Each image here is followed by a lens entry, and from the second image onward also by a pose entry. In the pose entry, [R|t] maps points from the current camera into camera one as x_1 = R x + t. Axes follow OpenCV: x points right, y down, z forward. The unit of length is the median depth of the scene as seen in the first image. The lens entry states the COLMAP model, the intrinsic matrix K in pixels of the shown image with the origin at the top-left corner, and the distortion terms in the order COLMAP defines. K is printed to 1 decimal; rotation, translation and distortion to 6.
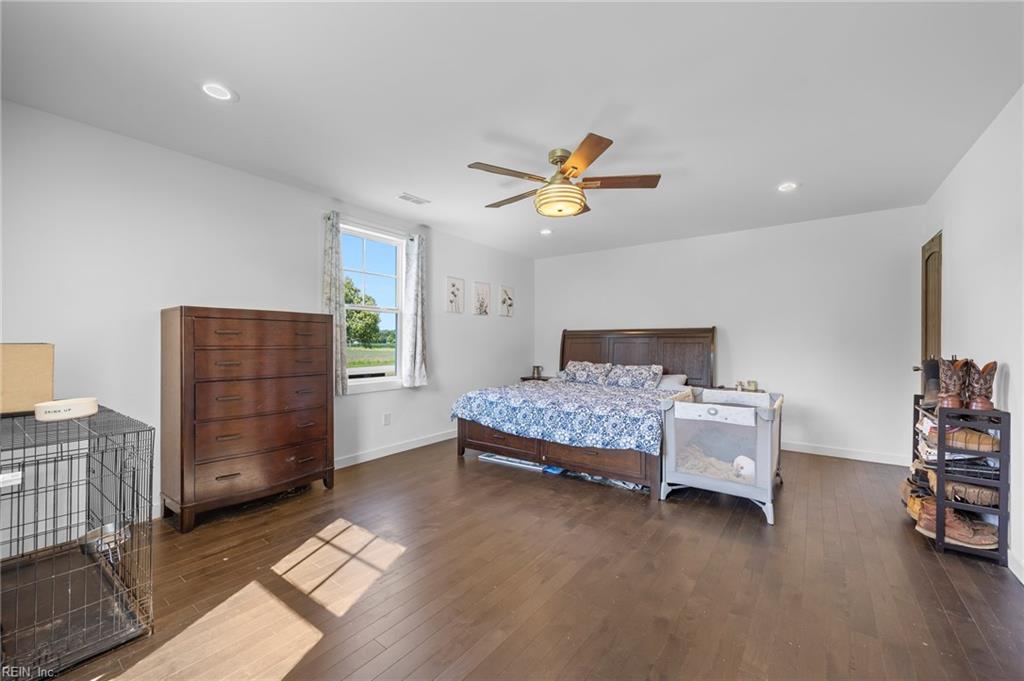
lens RADIAL K [[394.9, 0, 510.0], [0, 394.9, 342.0], [0, 0, 1]] dist [-0.003501, -0.000166]
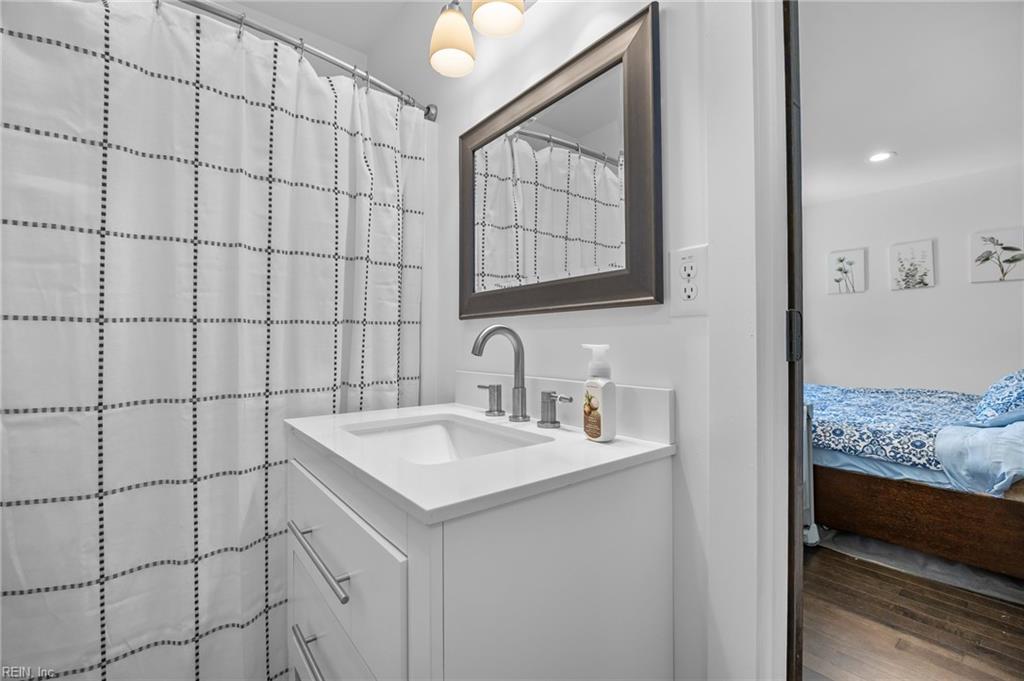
lens RADIAL K [[444.3, 0, 514.8], [0, 444.3, 335.8], [0, 0, 1]] dist [-0.023225, 0.003890]
pose [[-0.252460, -0.009610, -0.967560, 1.336813], [0.000791, 0.999948, -0.010138, 0.029509], [0.967607, -0.003325, -0.252440, 0.868418]]
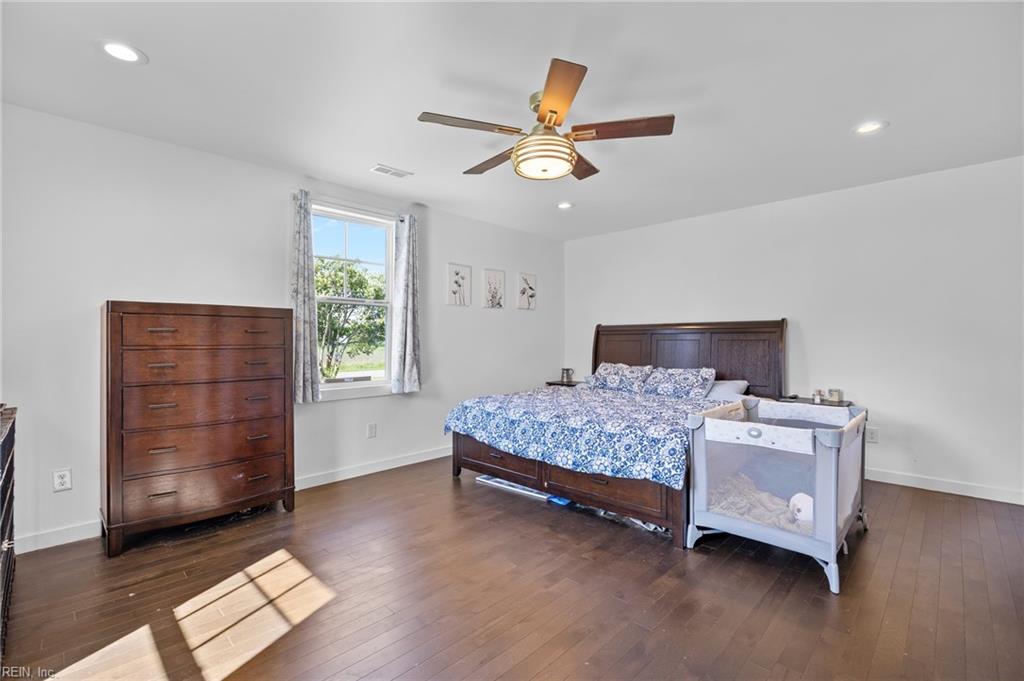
lens RADIAL K [[444.3, 0, 511.9], [0, 444.3, 336.8], [0, 0, 1]] dist [-0.023225, 0.003890]
pose [[0.991579, -0.005746, -0.129377, 0.143934], [0.004672, 0.999952, -0.008605, 0.002217], [0.129420, 0.007928, 0.991558, 0.105800]]
